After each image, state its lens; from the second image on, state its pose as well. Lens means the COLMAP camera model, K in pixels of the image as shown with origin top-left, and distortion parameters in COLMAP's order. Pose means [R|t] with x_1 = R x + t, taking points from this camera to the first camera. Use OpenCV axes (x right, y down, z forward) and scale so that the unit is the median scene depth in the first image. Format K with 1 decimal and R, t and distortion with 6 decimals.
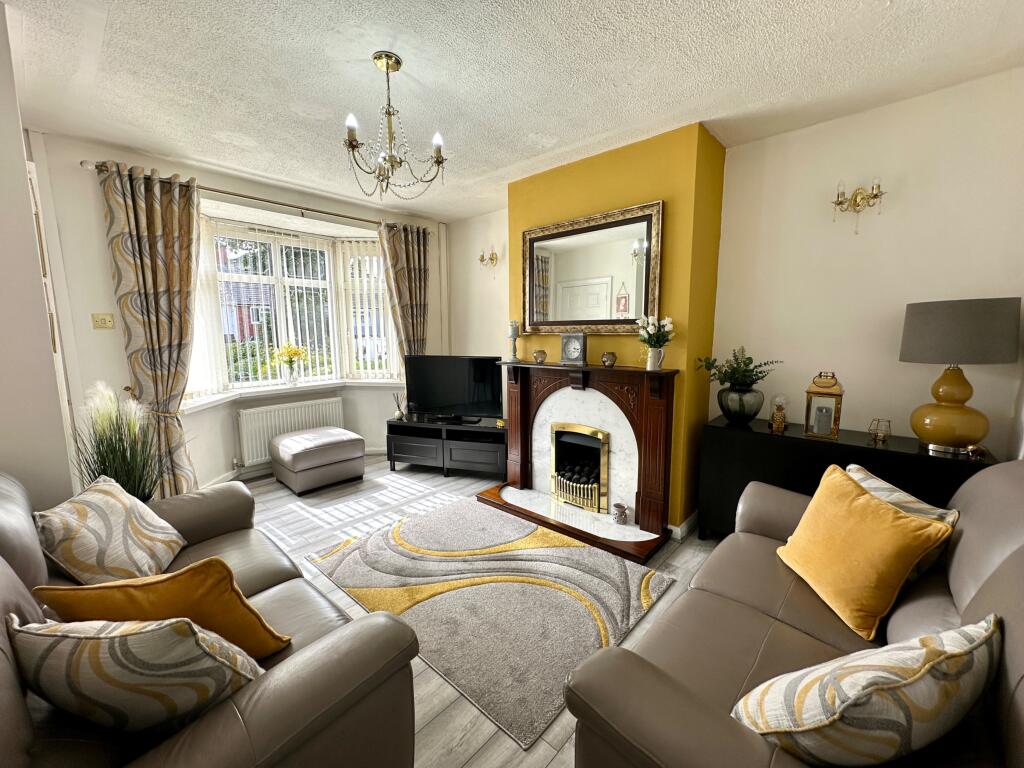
lens RADIAL K [[411.5, 0, 514.9], [0, 411.5, 386.6], [0, 0, 1]] dist [0.000801, -0.000105]
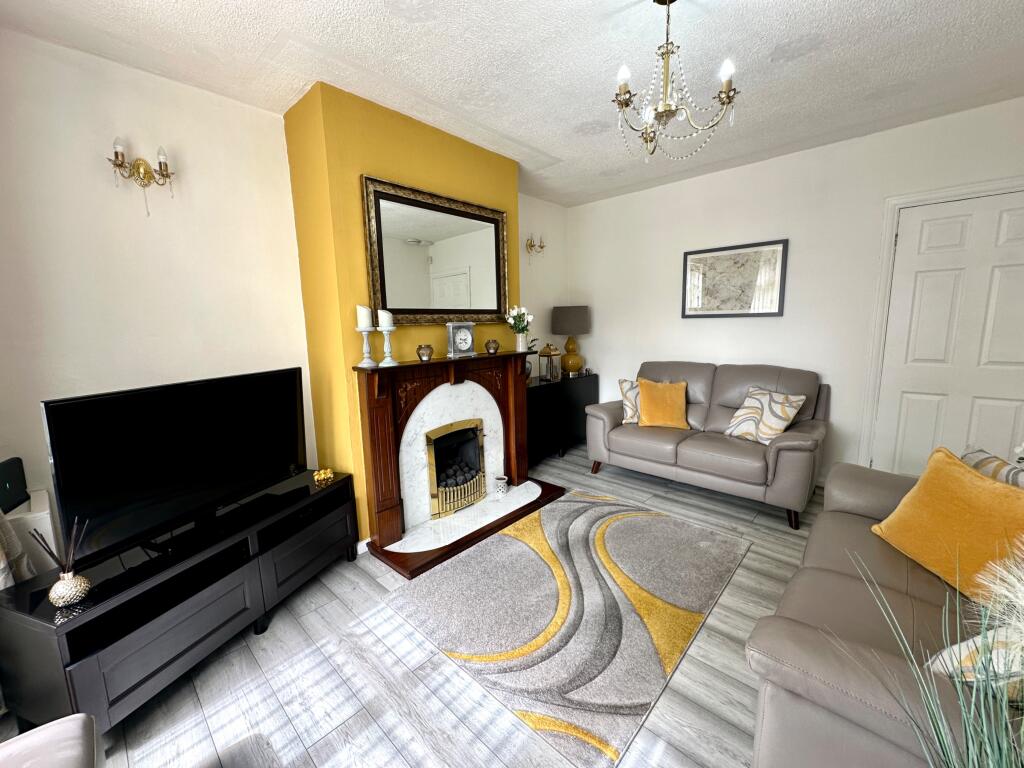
lens RADIAL K [[411.5, 0, 514.1], [0, 411.5, 380.8], [0, 0, 1]] dist [0.000801, -0.000105]
pose [[0.008734, -0.145315, 0.989347, -0.791532], [0.149186, 0.978501, 0.142405, -0.116964], [-0.988771, 0.146353, 0.030225, 0.878565]]
